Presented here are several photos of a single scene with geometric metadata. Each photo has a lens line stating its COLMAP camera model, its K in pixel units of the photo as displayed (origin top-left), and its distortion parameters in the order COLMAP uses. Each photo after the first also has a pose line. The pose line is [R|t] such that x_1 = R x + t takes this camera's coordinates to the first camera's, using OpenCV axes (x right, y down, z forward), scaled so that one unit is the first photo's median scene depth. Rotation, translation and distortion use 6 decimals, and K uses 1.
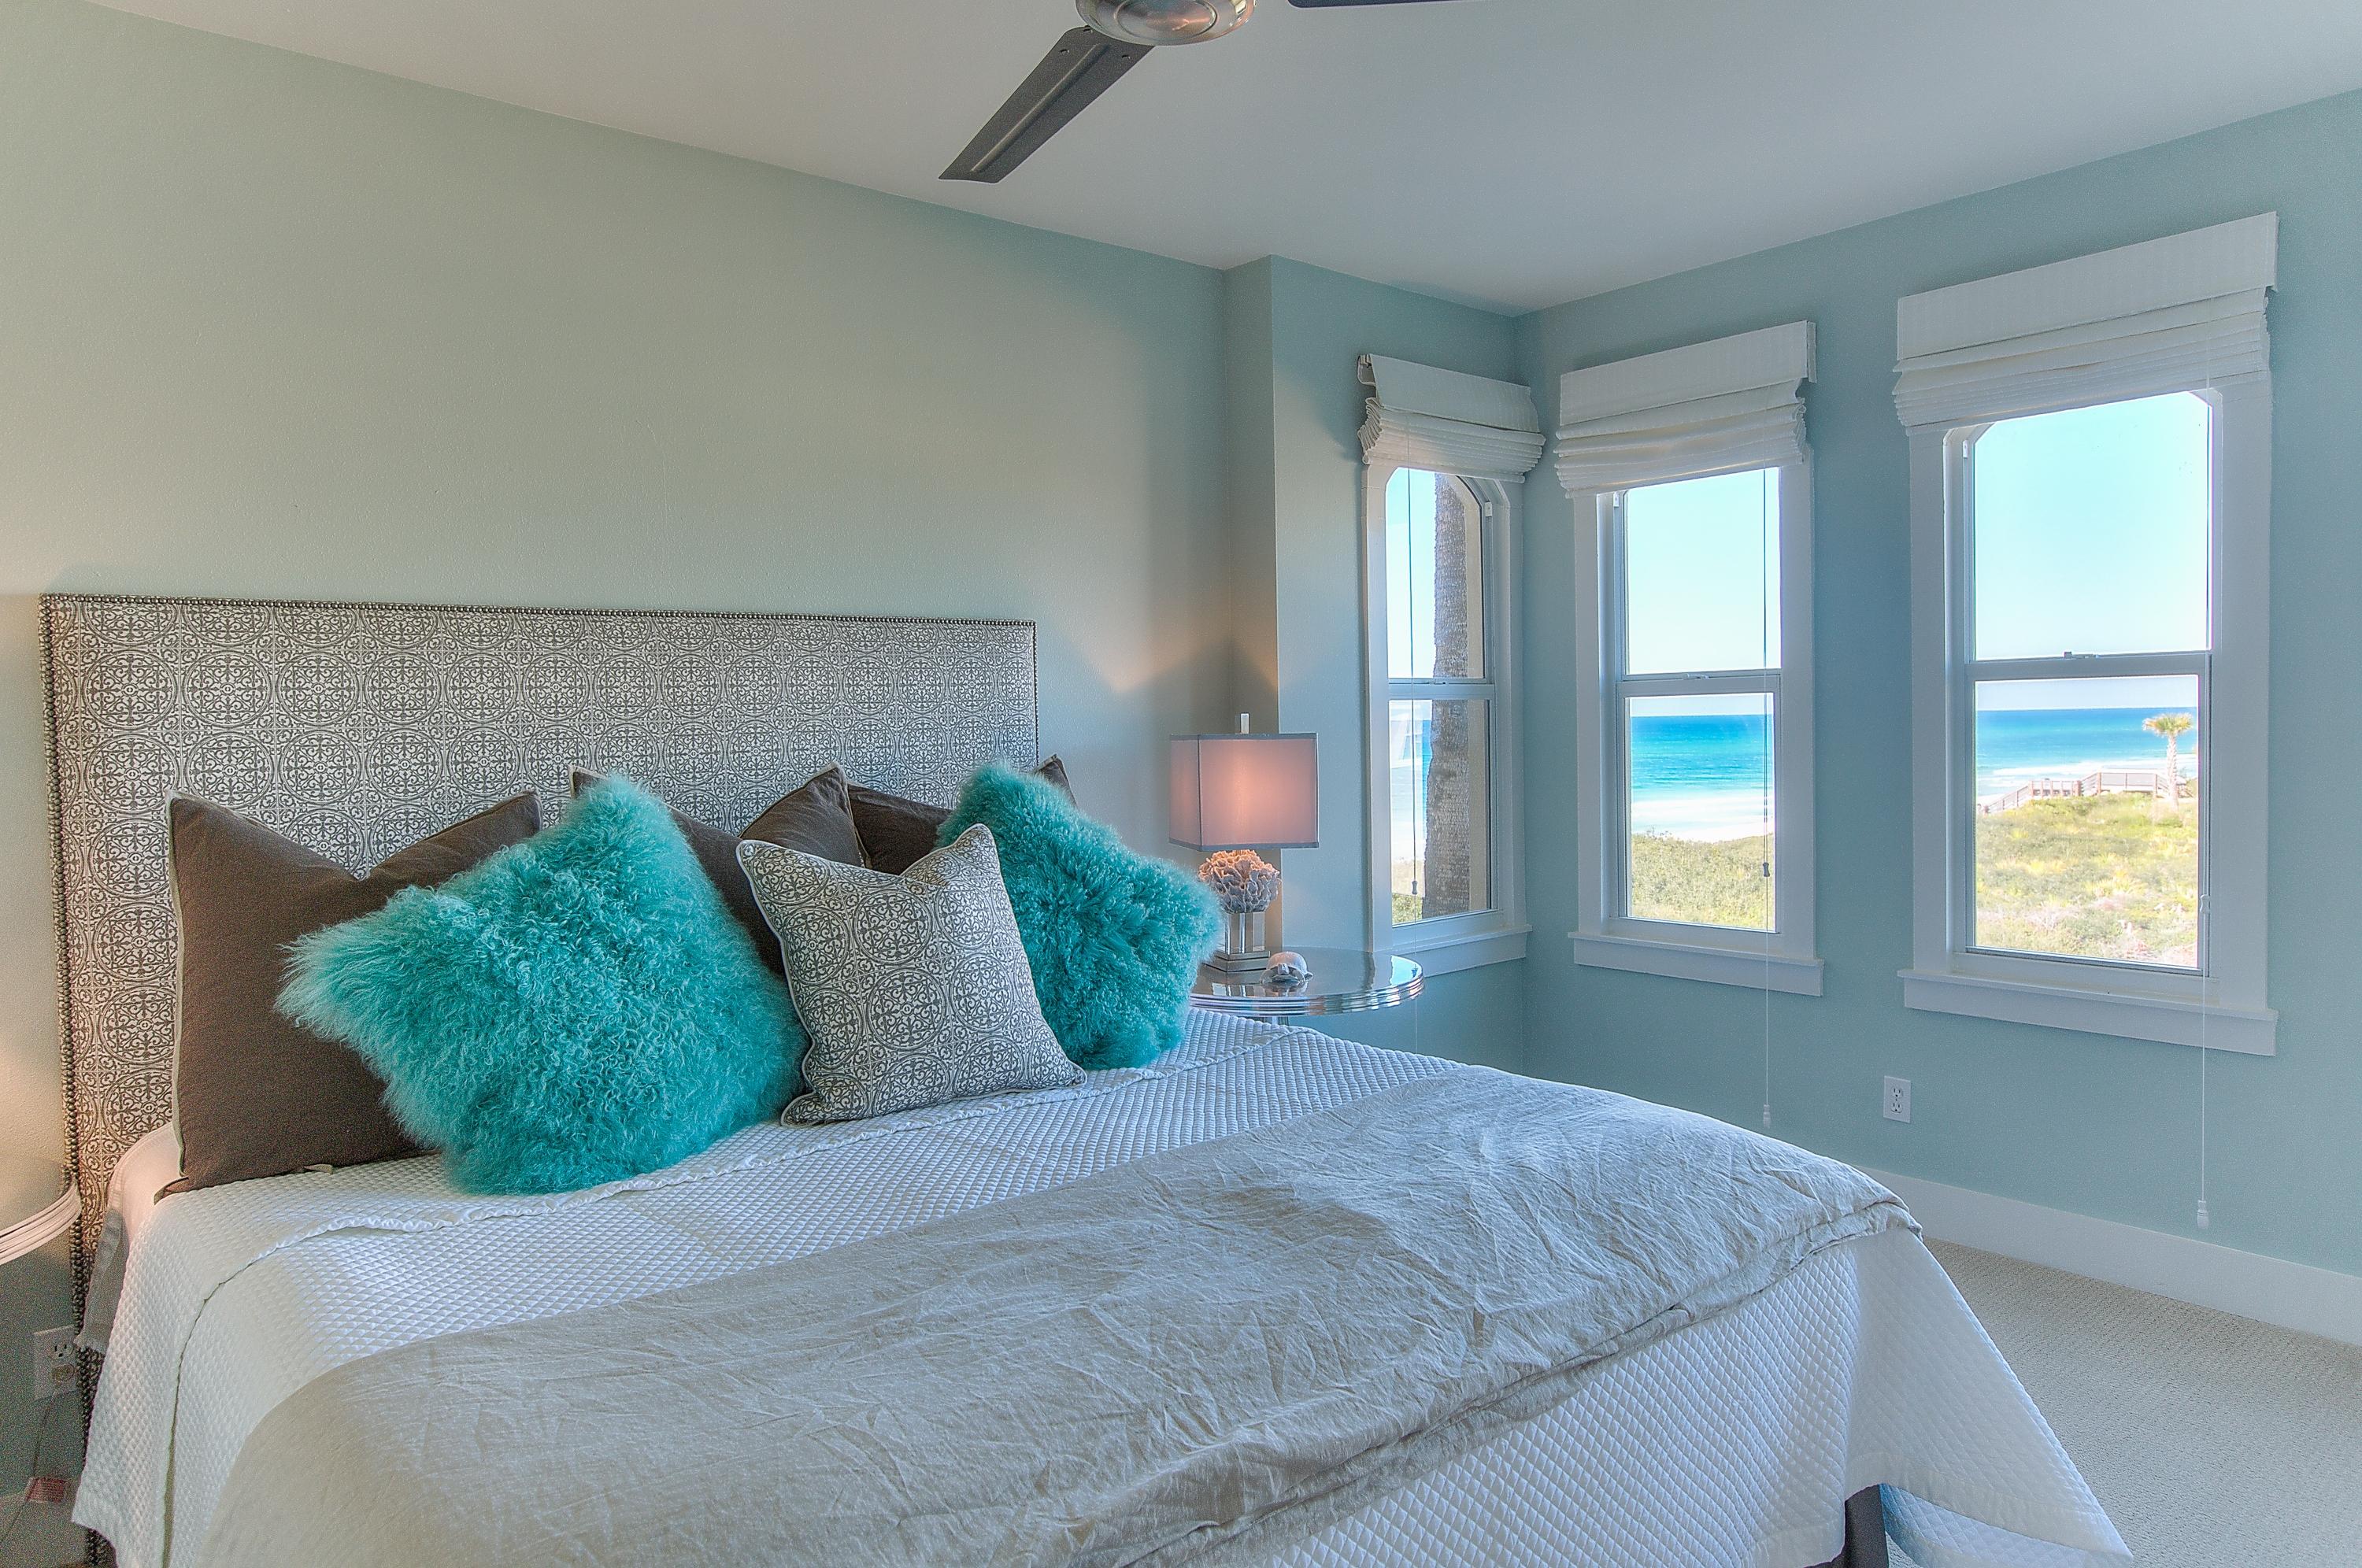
lens RADIAL K [[1516.6, 0, 1176.4], [0, 1516.6, 778.5], [0, 0, 1]] dist [-0.045247, 0.050299]
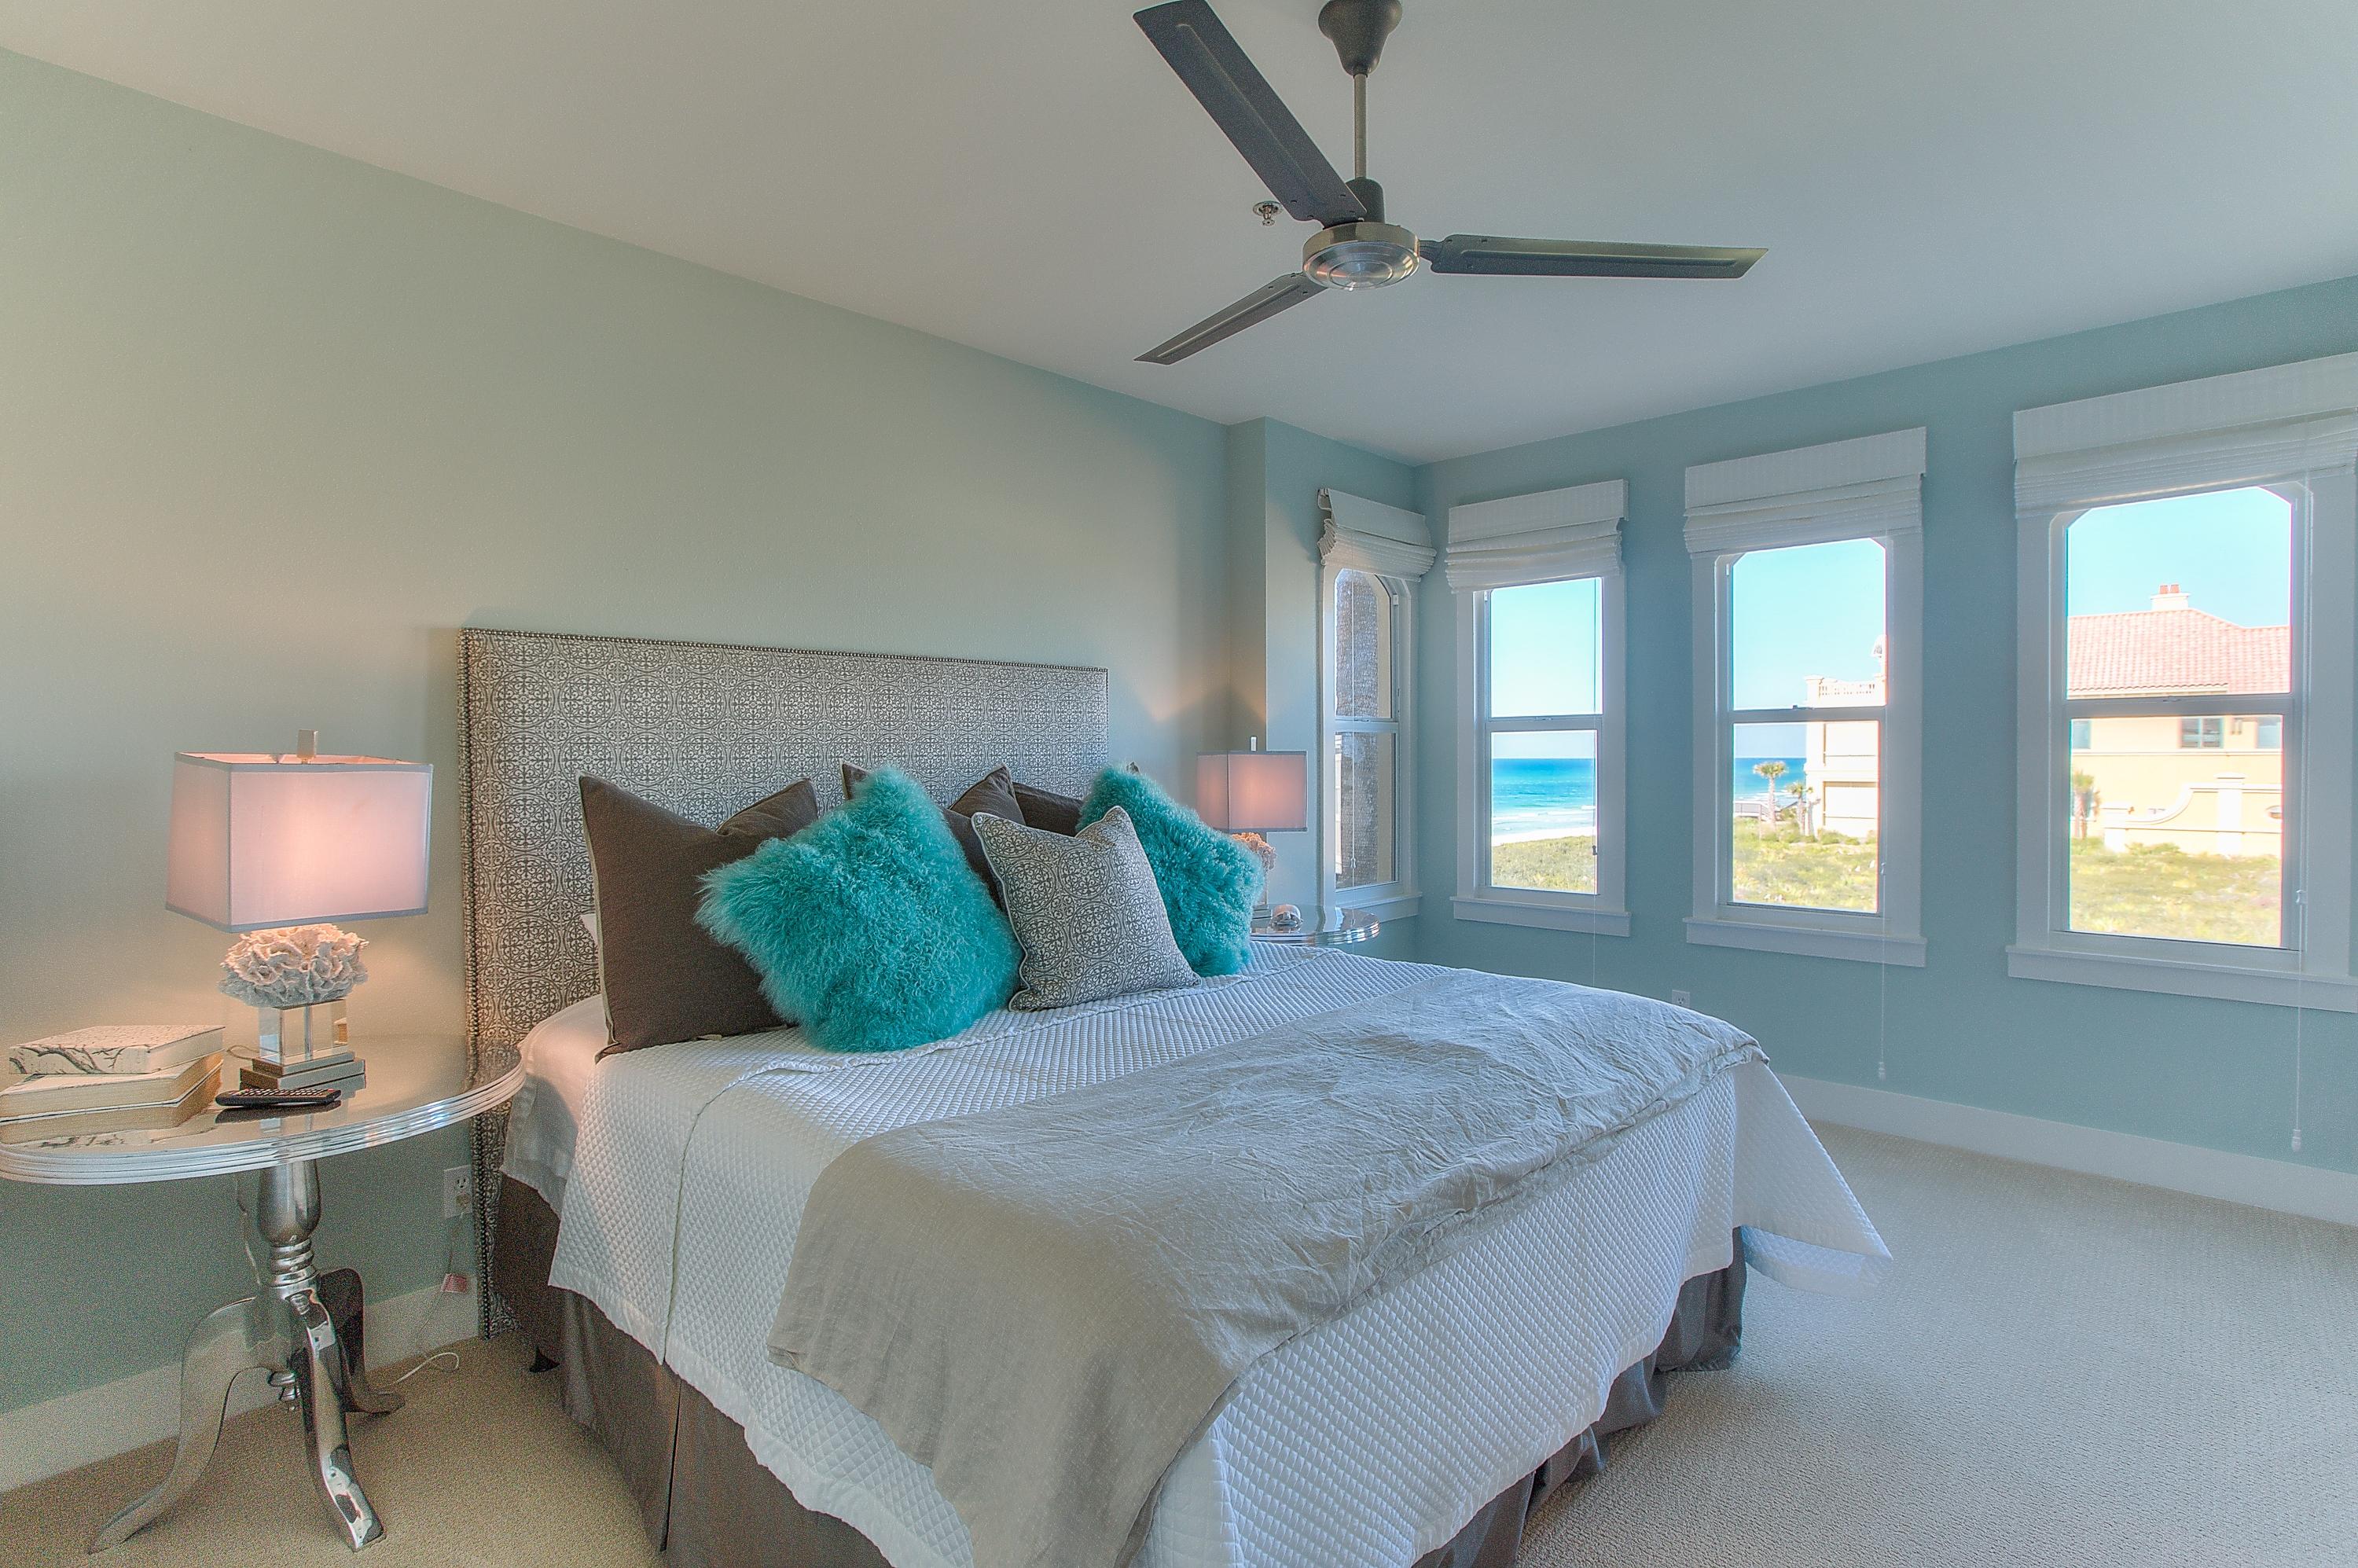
lens RADIAL K [[1174.0, 0, 1157.7], [0, 1174.0, 784.4], [0, 0, 1]] dist [-0.069735, 0.050429]
pose [[0.993430, 0.011644, 0.113848, -0.242518], [-0.009448, 0.999759, -0.019805, 0.034688], [-0.114051, 0.018599, 0.993301, -0.114104]]
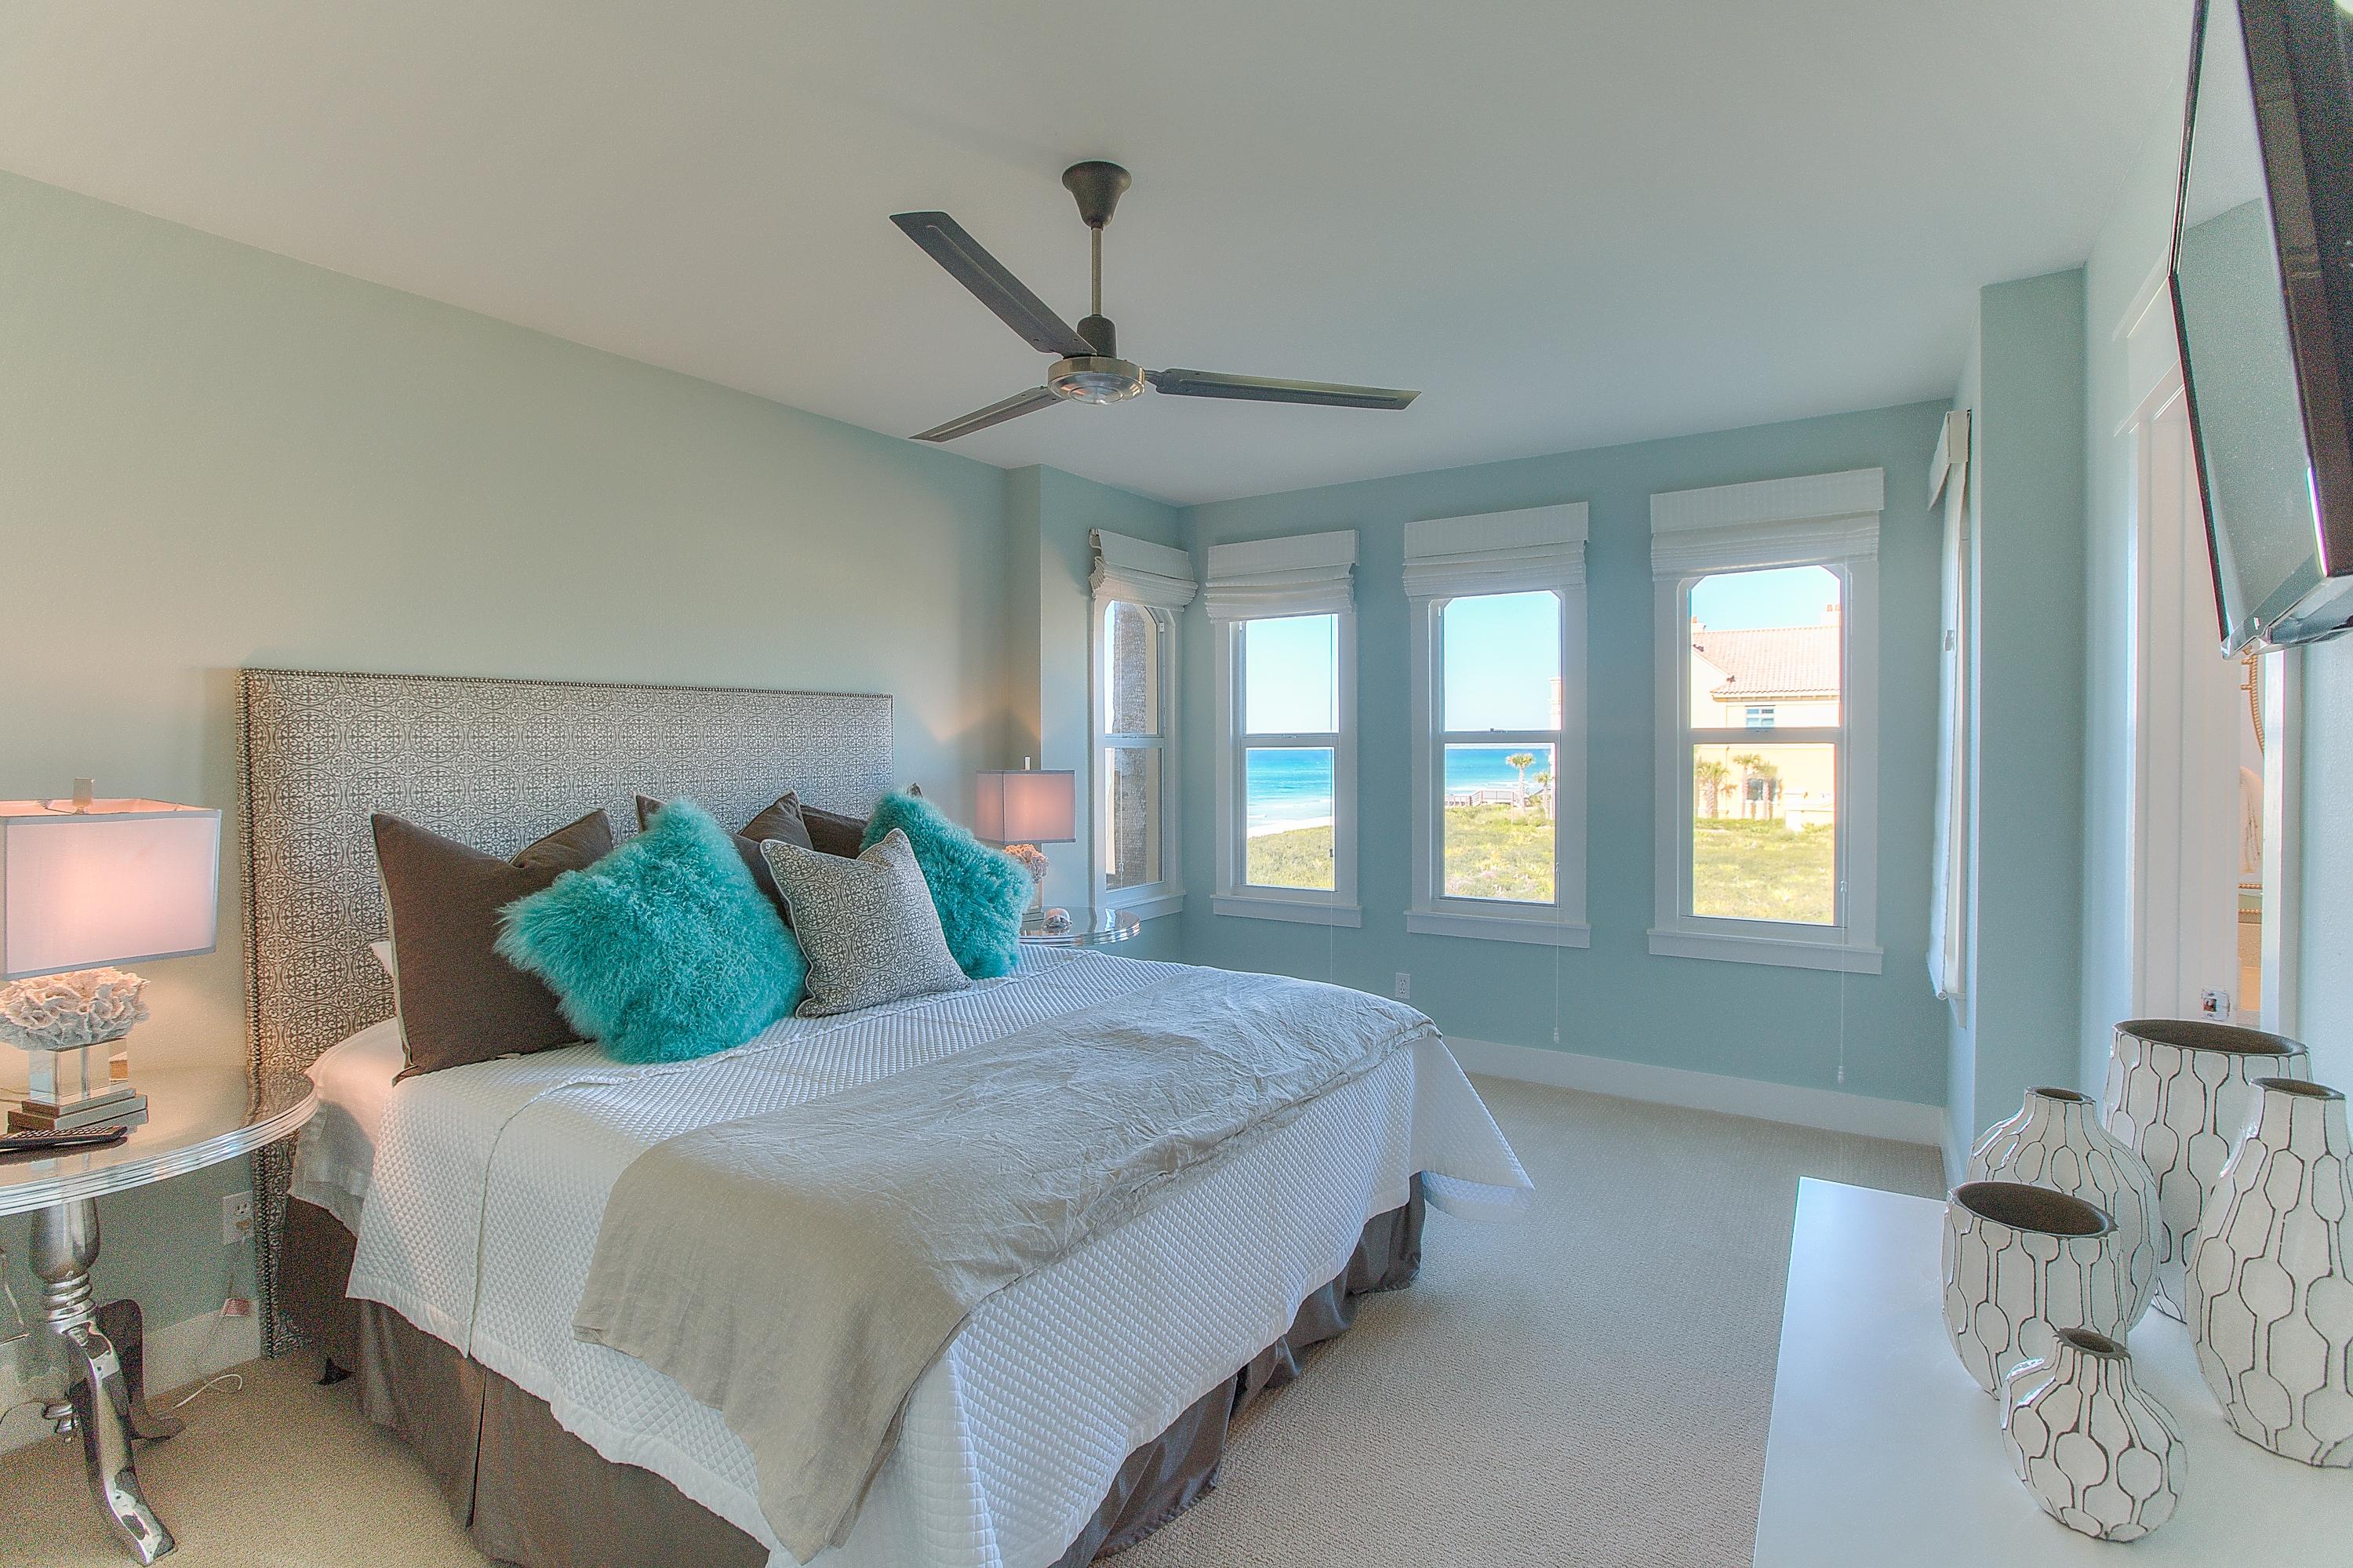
lens RADIAL K [[1152.5, 0, 1179.1], [0, 1152.5, 769.5], [0, 0, 1]] dist [-0.048894, 0.023605]
pose [[0.955362, 0.008814, 0.295307, -0.226653], [-0.003173, 0.999803, -0.019574, -0.010000], [-0.295421, 0.017763, 0.955202, -0.266723]]
